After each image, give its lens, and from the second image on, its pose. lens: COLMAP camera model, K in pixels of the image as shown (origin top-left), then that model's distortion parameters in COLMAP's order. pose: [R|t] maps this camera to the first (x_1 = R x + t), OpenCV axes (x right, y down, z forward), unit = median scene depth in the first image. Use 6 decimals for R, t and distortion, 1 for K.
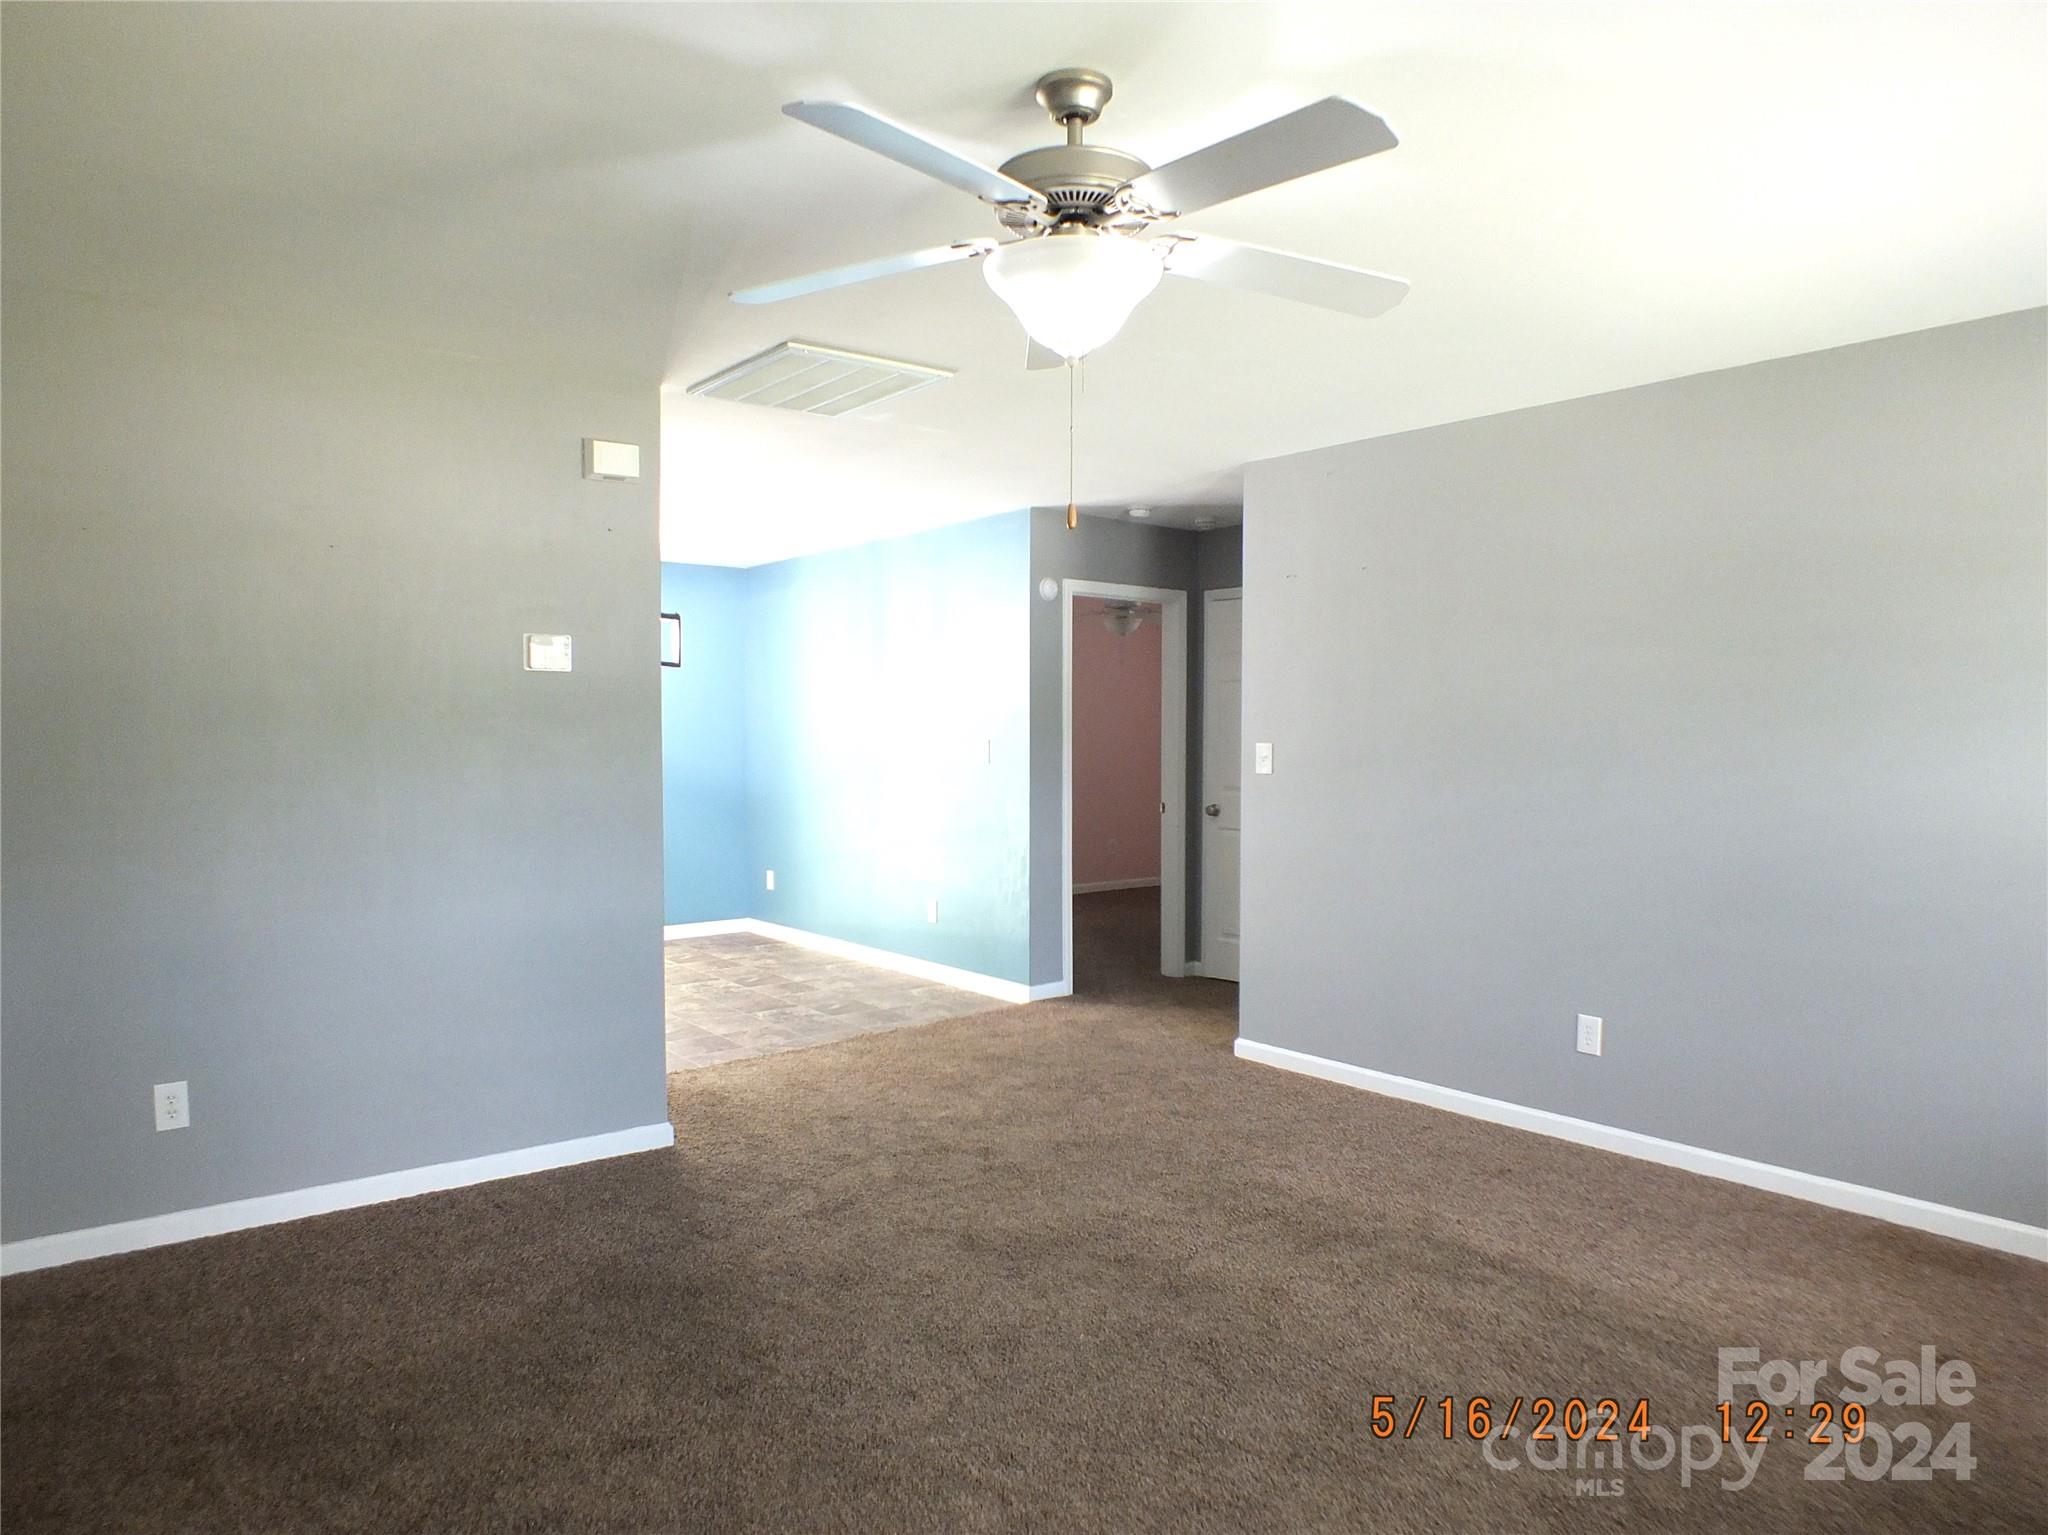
lens RADIAL K [[1287.6, 0, 1003.4], [0, 1287.6, 784.8], [0, 0, 1]] dist [-0.084591, 0.036455]
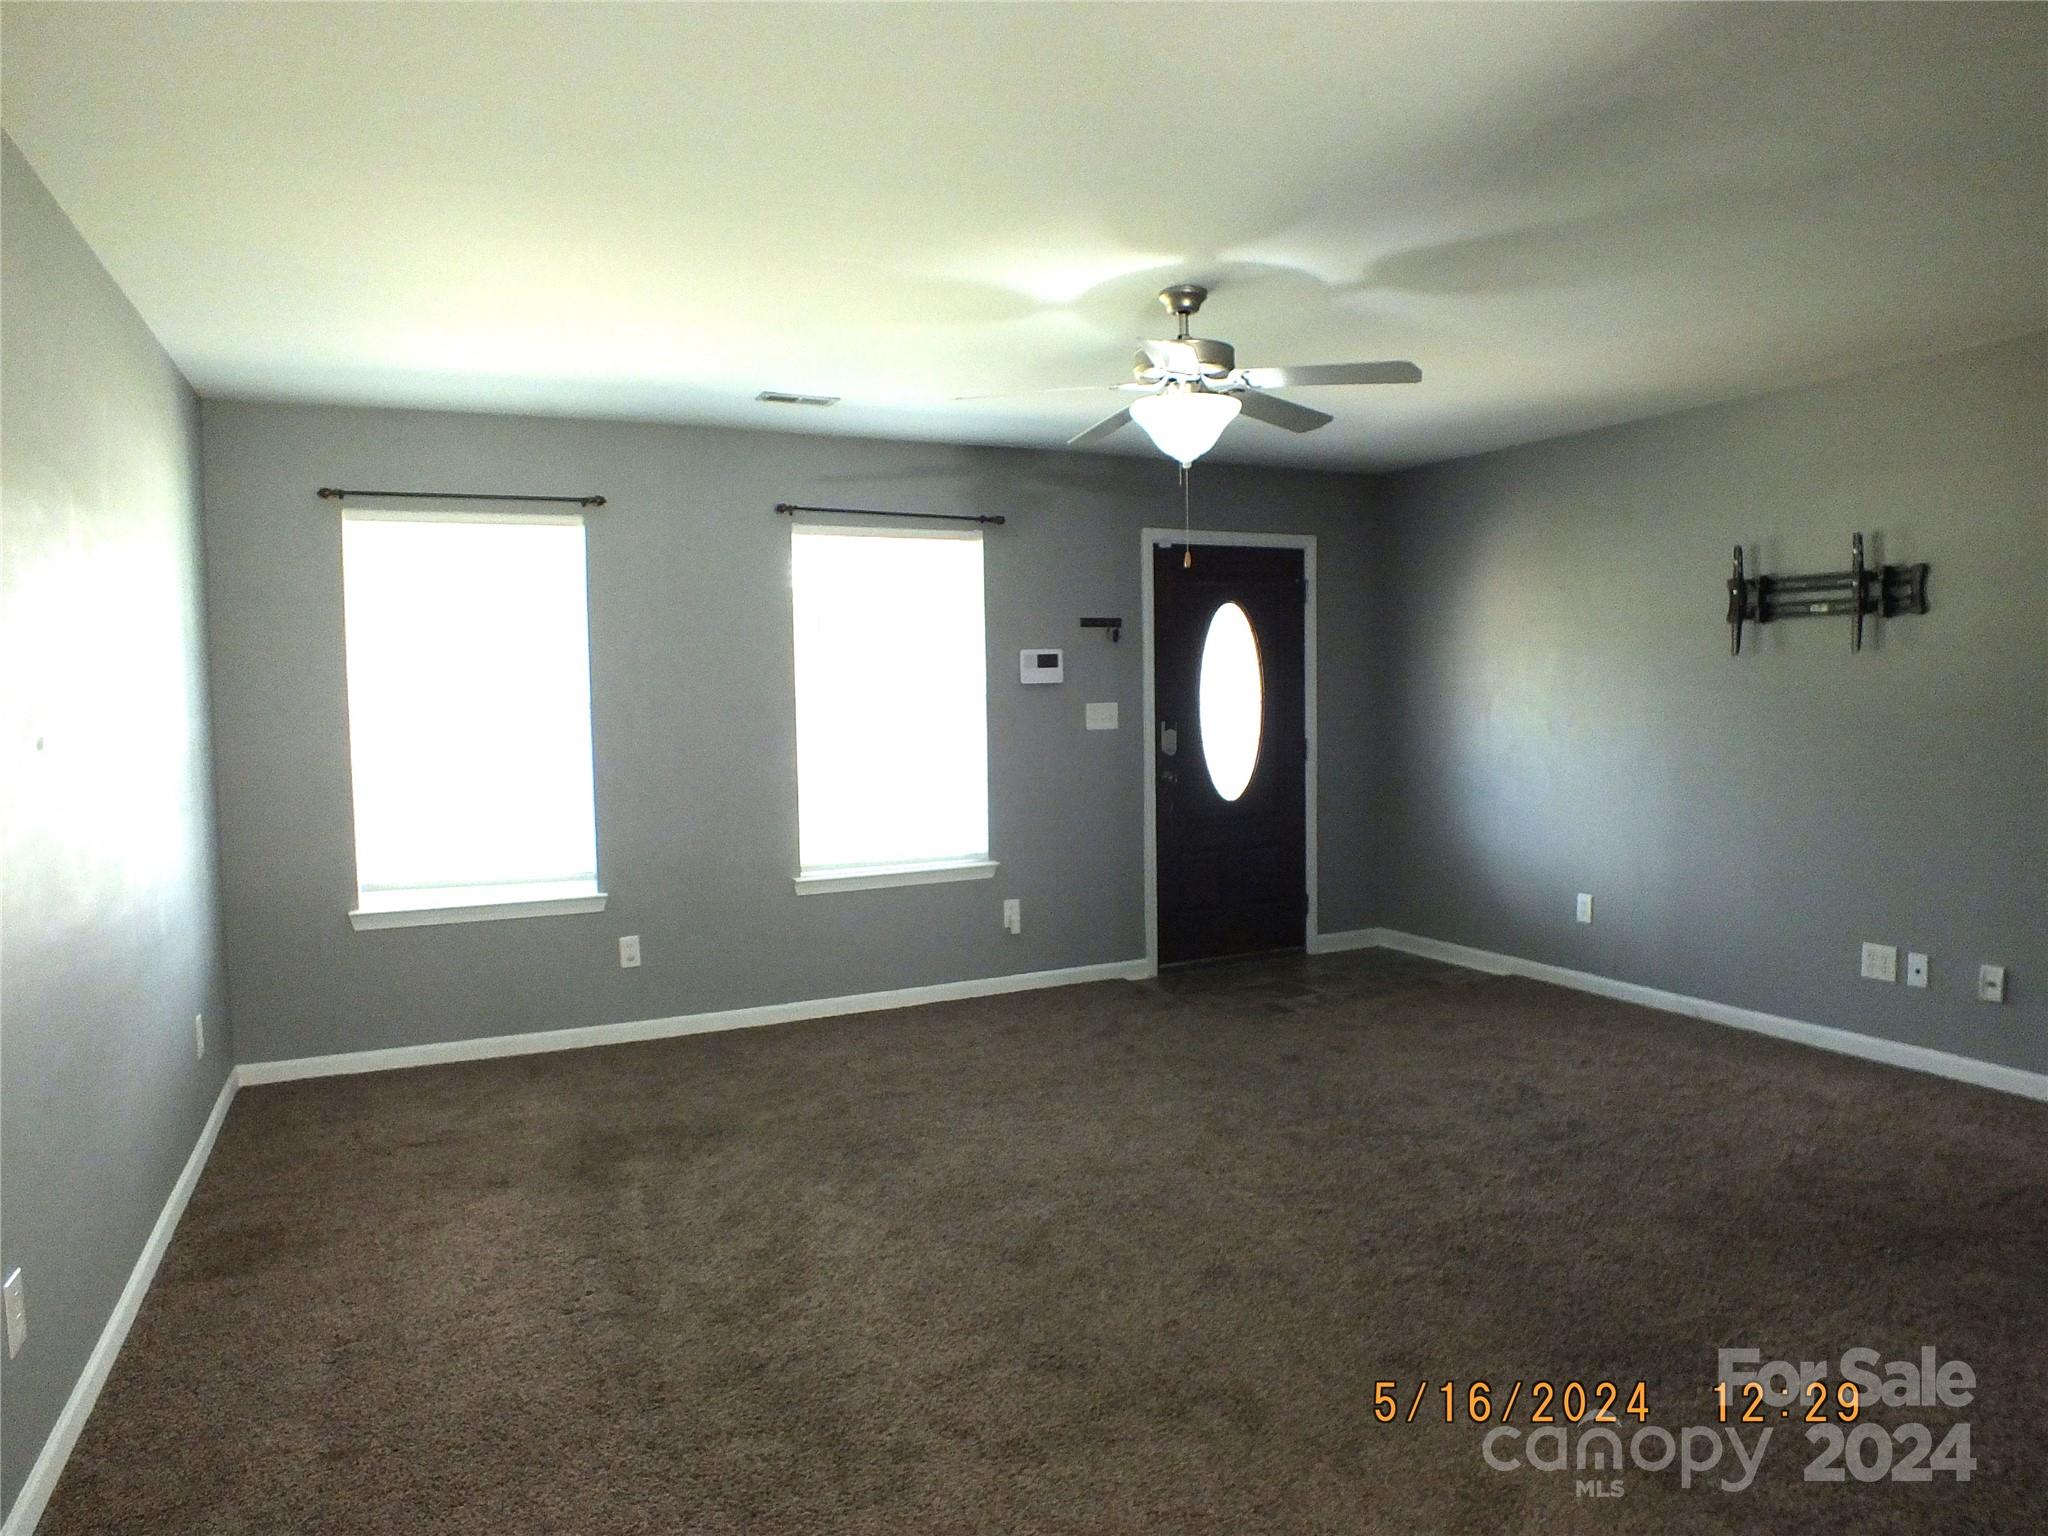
lens RADIAL K [[1268.1, 0, 1013.0], [0, 1268.1, 783.9], [0, 0, 1]] dist [-0.070909, 0.022159]
pose [[-0.969958, 0.002020, 0.243264, -0.062243], [0.028463, 0.994040, 0.105236, -0.052124], [-0.241601, 0.108999, -0.964235, 1.429070]]
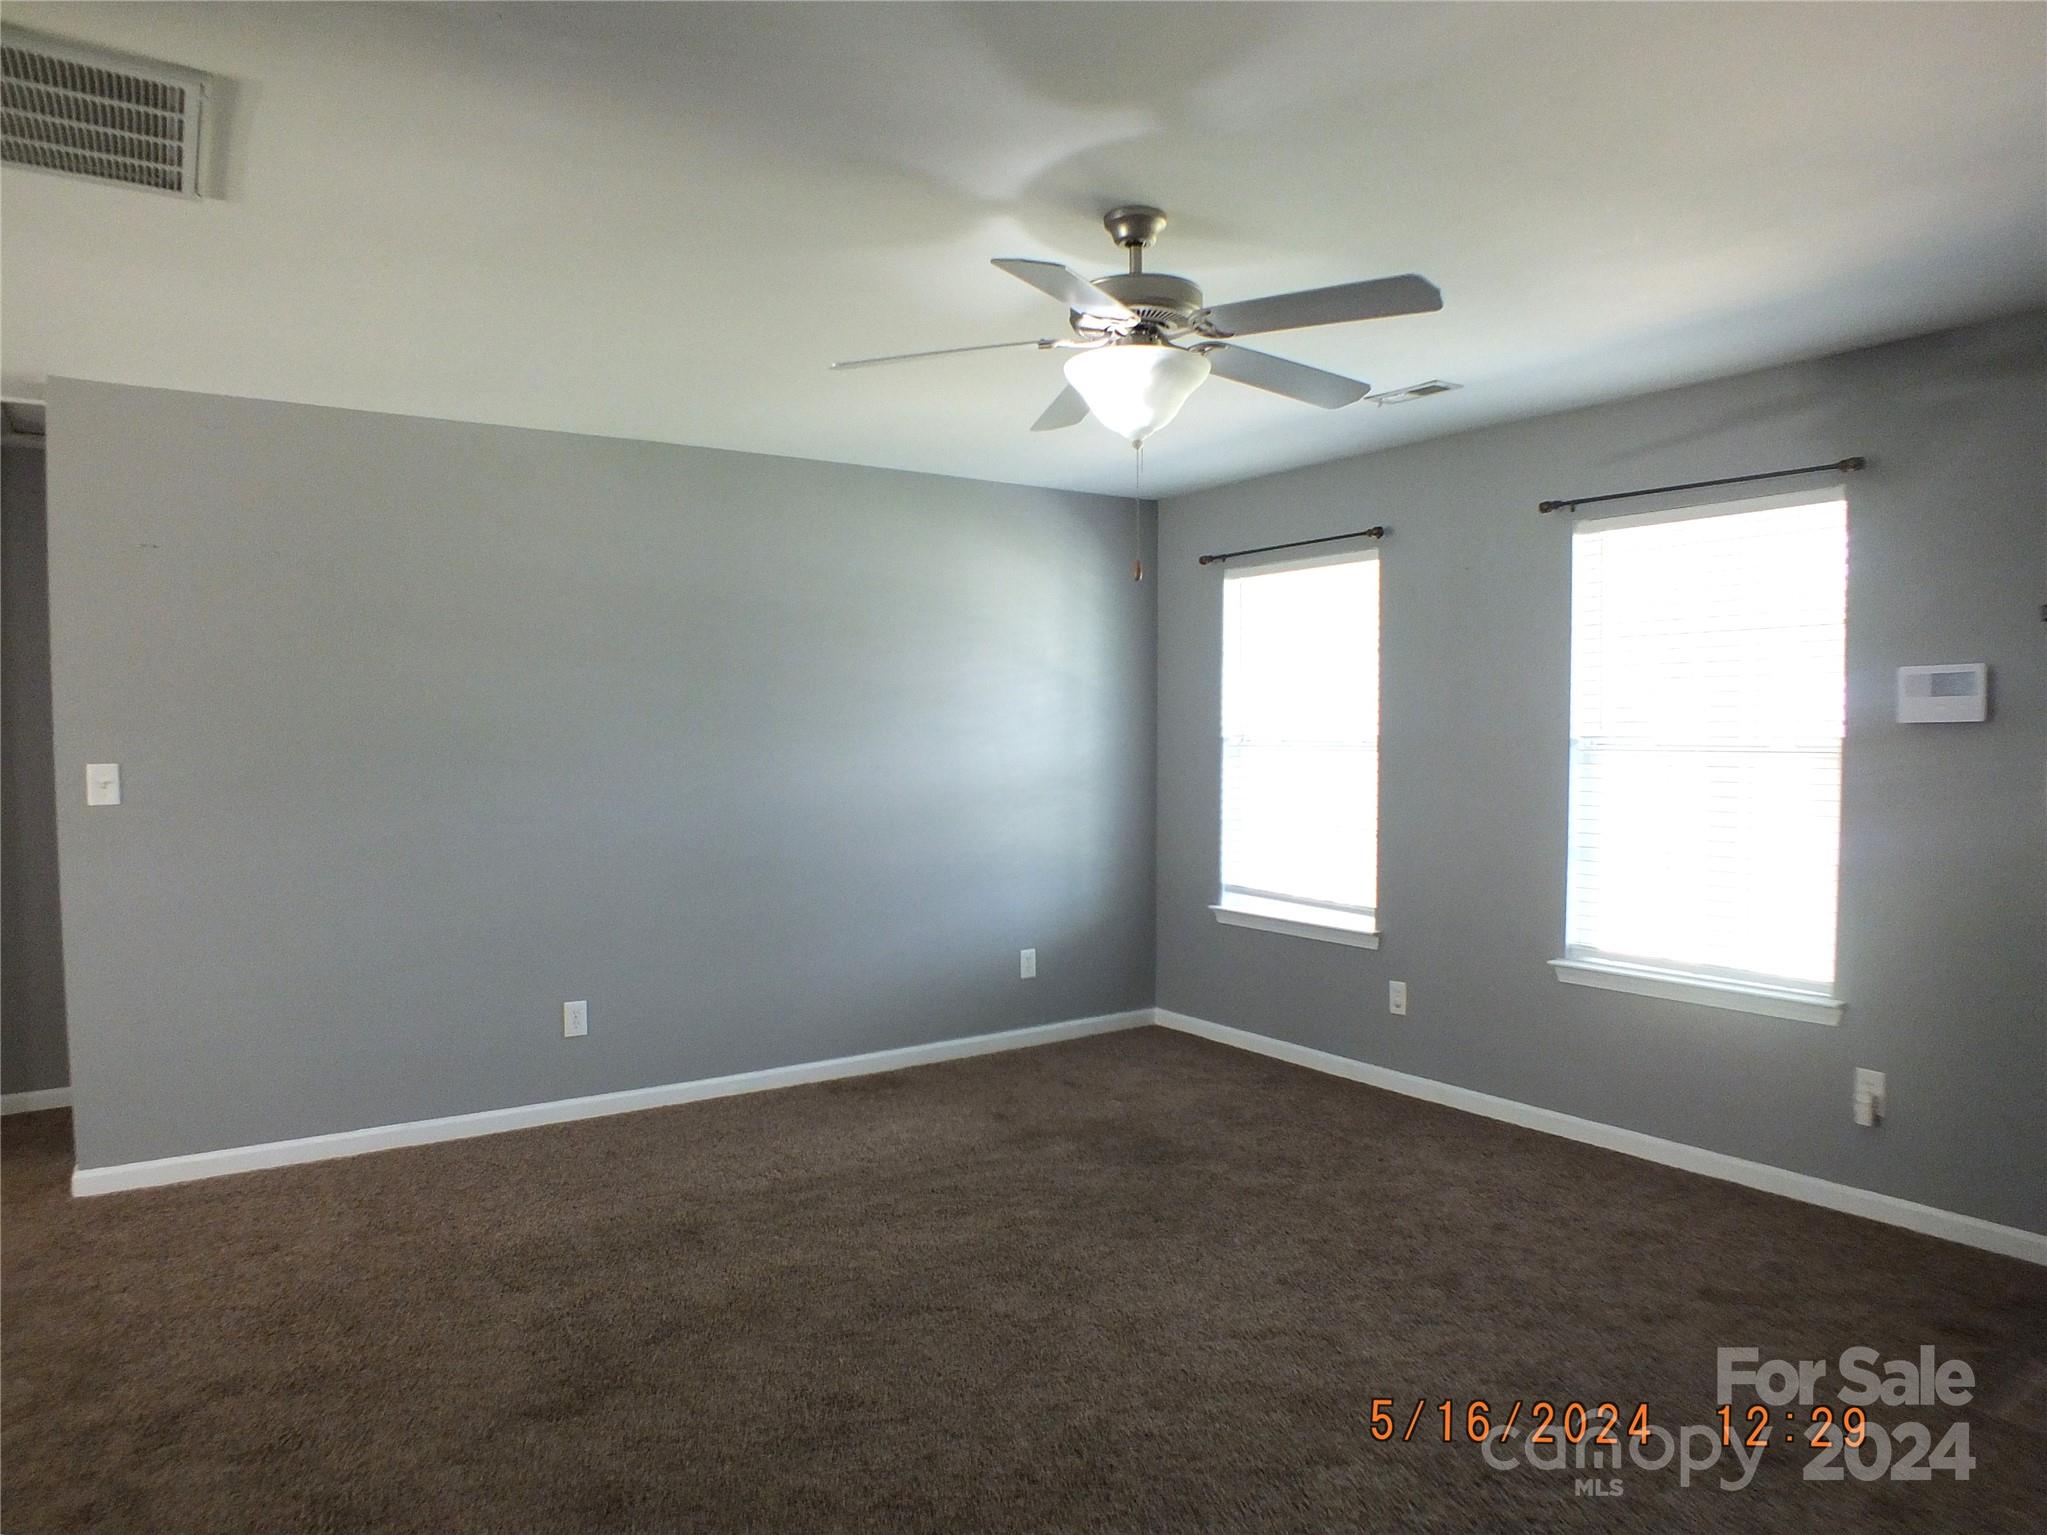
lens RADIAL K [[1302.9, 0, 1018.9], [0, 1302.9, 774.1], [0, 0, 1]] dist [-0.036926, 0.004884]
pose [[0.087095, -0.035415, 0.995570, -0.663962], [0.046348, 0.998430, 0.031463, -0.034195], [-0.995121, 0.043403, 0.088599, 0.547609]]
